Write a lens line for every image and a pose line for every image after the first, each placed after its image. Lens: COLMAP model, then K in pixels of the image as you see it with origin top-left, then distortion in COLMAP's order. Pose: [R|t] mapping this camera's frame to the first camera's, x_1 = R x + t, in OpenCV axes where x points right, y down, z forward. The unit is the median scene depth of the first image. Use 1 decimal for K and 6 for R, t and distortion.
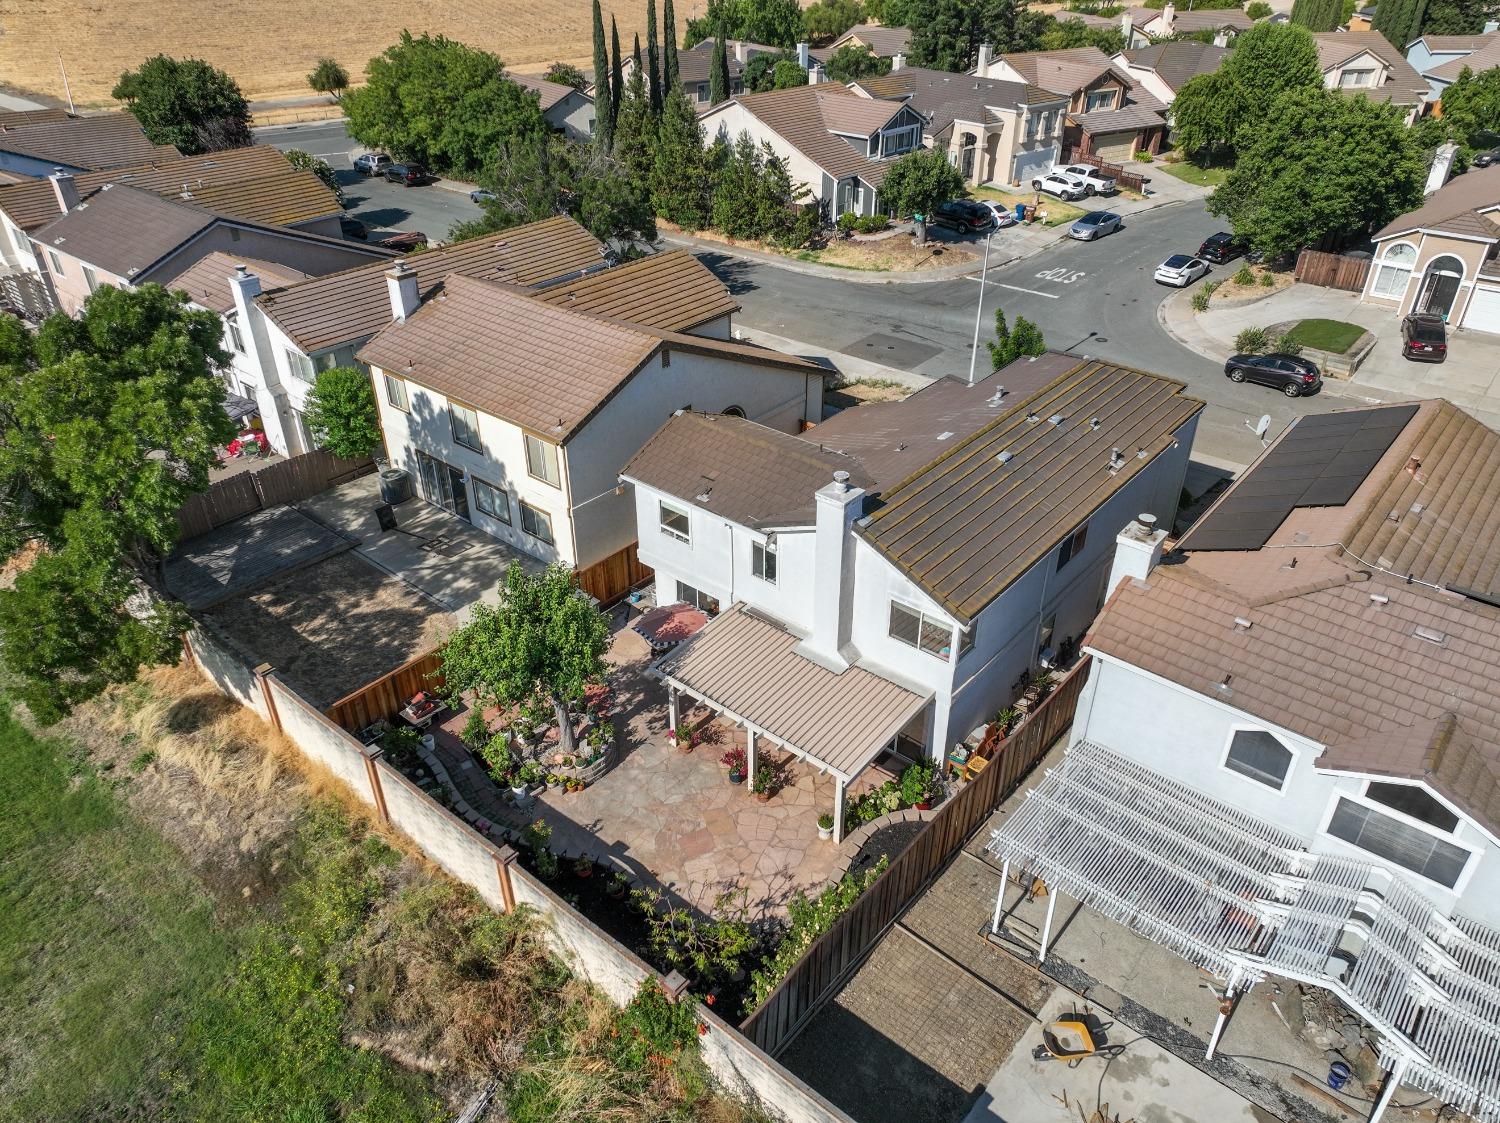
lens RADIAL K [[1051.1, 0, 750.0], [0, 1051.1, 561.5], [0, 0, 1]] dist [0.003471, 0.004289]
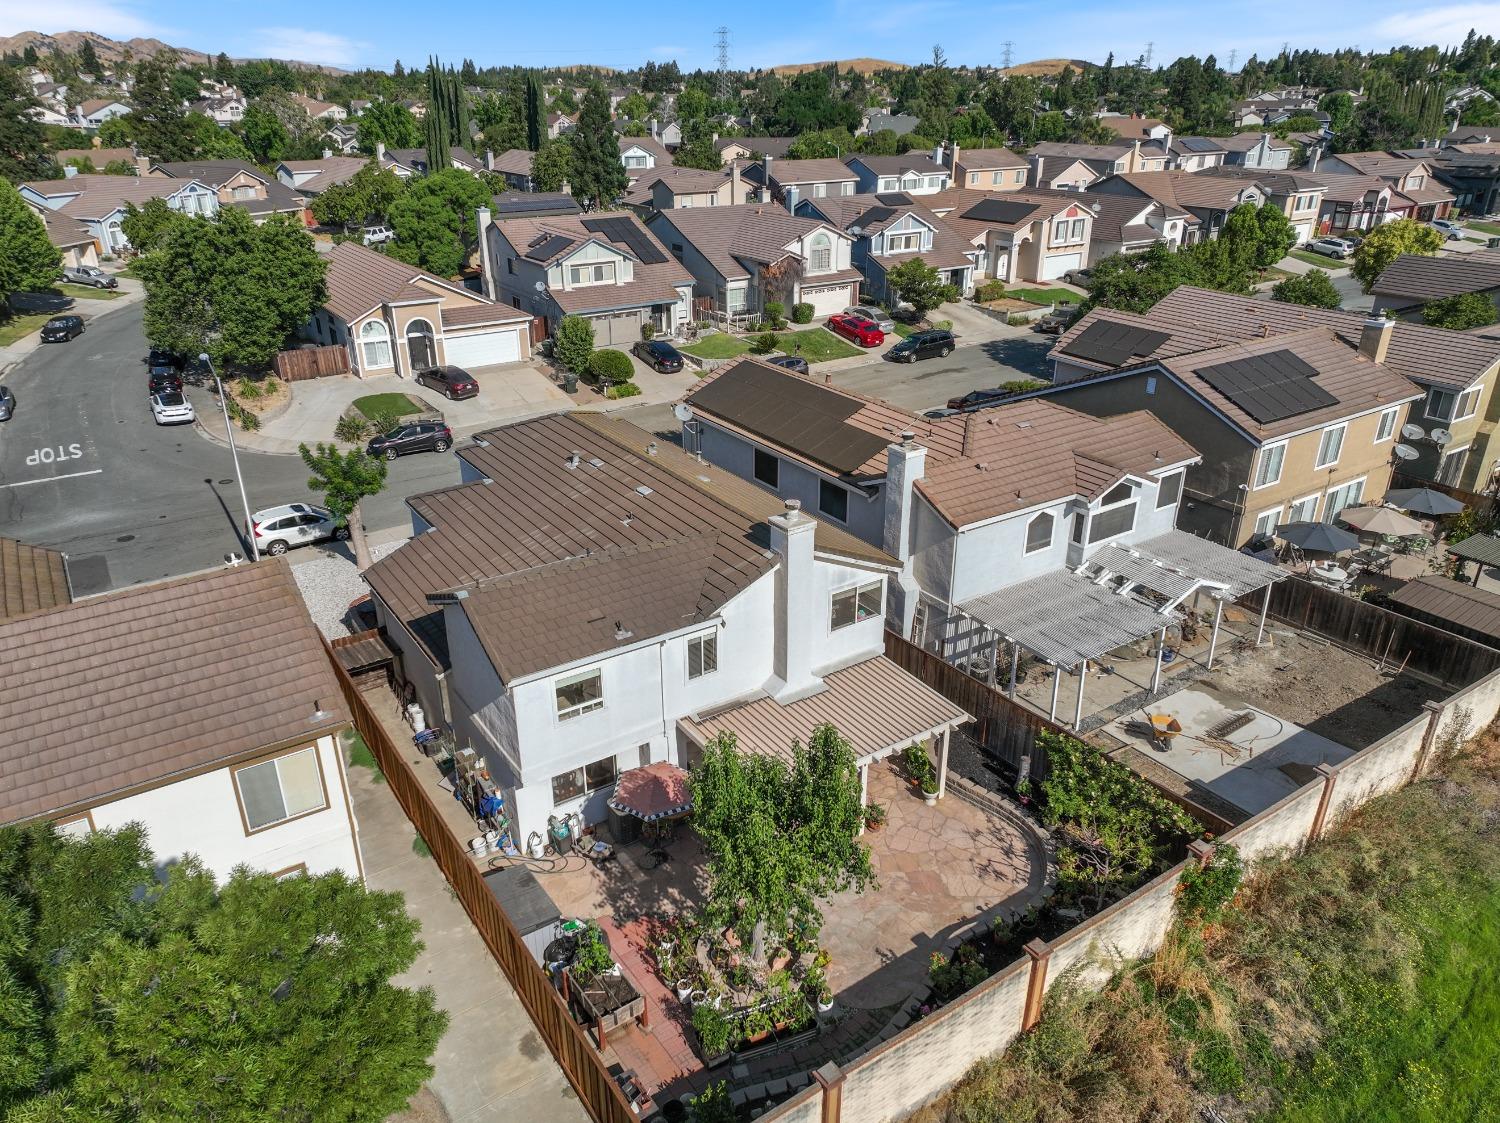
lens RADIAL K [[1051.1, 0, 750.0], [0, 1051.1, 561.5], [0, 0, 1]] dist [0.003471, 0.004289]
pose [[0.277187, -0.398001, 0.874507, -0.707718], [0.509416, 0.832591, 0.217458, -0.233504], [-0.814655, 0.385211, 0.433532, 0.510501]]
